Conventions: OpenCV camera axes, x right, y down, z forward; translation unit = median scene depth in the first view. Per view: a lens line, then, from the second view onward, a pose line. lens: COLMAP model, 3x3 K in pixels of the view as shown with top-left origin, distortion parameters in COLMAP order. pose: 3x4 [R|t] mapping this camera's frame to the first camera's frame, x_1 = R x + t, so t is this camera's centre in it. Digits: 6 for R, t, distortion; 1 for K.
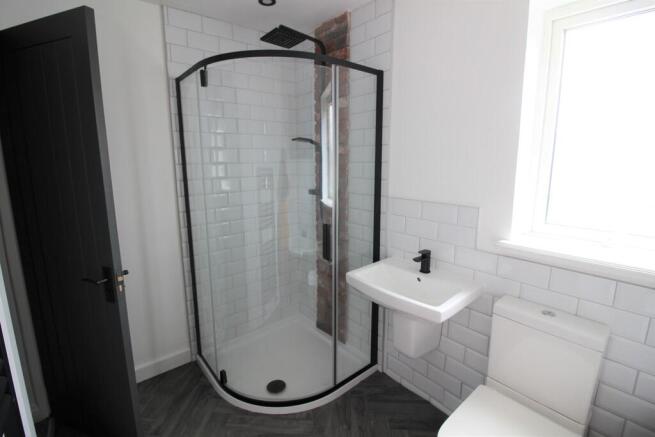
lens RADIAL K [[302.0, 0, 322.7], [0, 302.0, 213.1], [0, 0, 1]] dist [-0.002429, -0.013943]
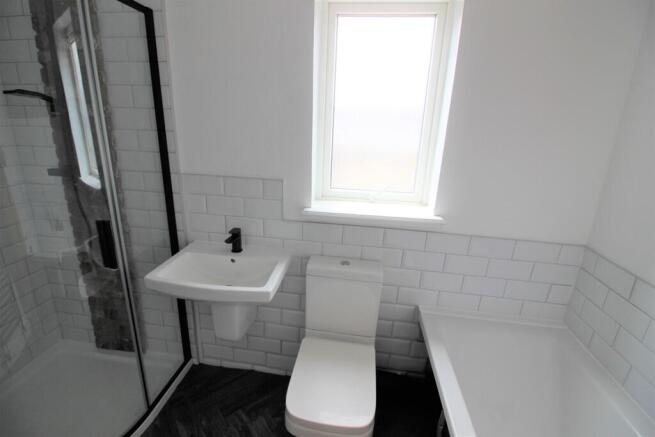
lens RADIAL K [[302.0, 0, 322.7], [0, 302.0, 213.1], [0, 0, 1]] dist [-0.002429, -0.013943]
pose [[0.731361, -0.165291, 0.661657, -0.069798], [0.078311, 0.984121, 0.159287, -0.050590], [-0.677480, -0.064682, 0.732692, 0.119960]]
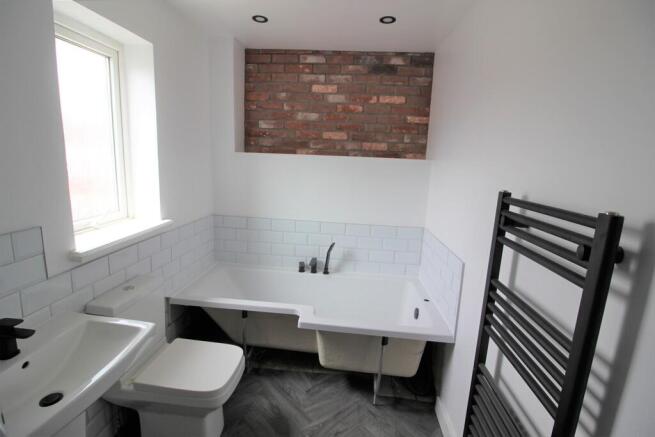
lens RADIAL K [[302.0, 0, 322.7], [0, 302.0, 213.1], [0, 0, 1]] dist [-0.002429, -0.013943]
pose [[-0.711676, -0.152403, 0.685778, -0.432223], [0.082834, 0.951170, 0.297344, -0.182398], [-0.697608, 0.268419, -0.664300, 0.836708]]
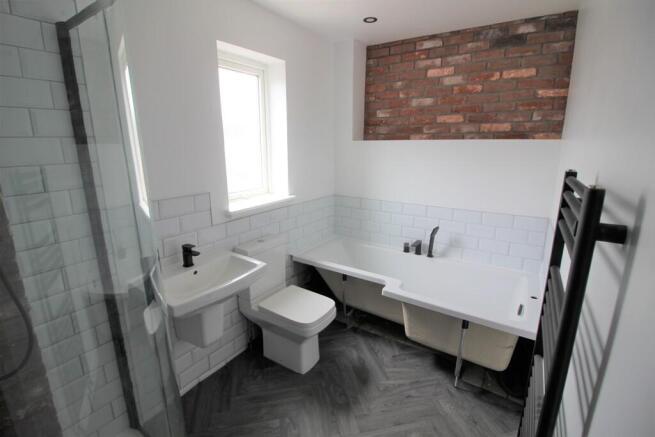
lens RADIAL K [[302.0, 0, 322.7], [0, 302.0, 213.1], [0, 0, 1]] dist [-0.002429, -0.013943]
pose [[-0.288980, -0.212828, 0.933378, -0.675096], [0.169890, 0.948100, 0.268784, -0.162721], [-0.942140, 0.236244, -0.237825, 0.736889]]
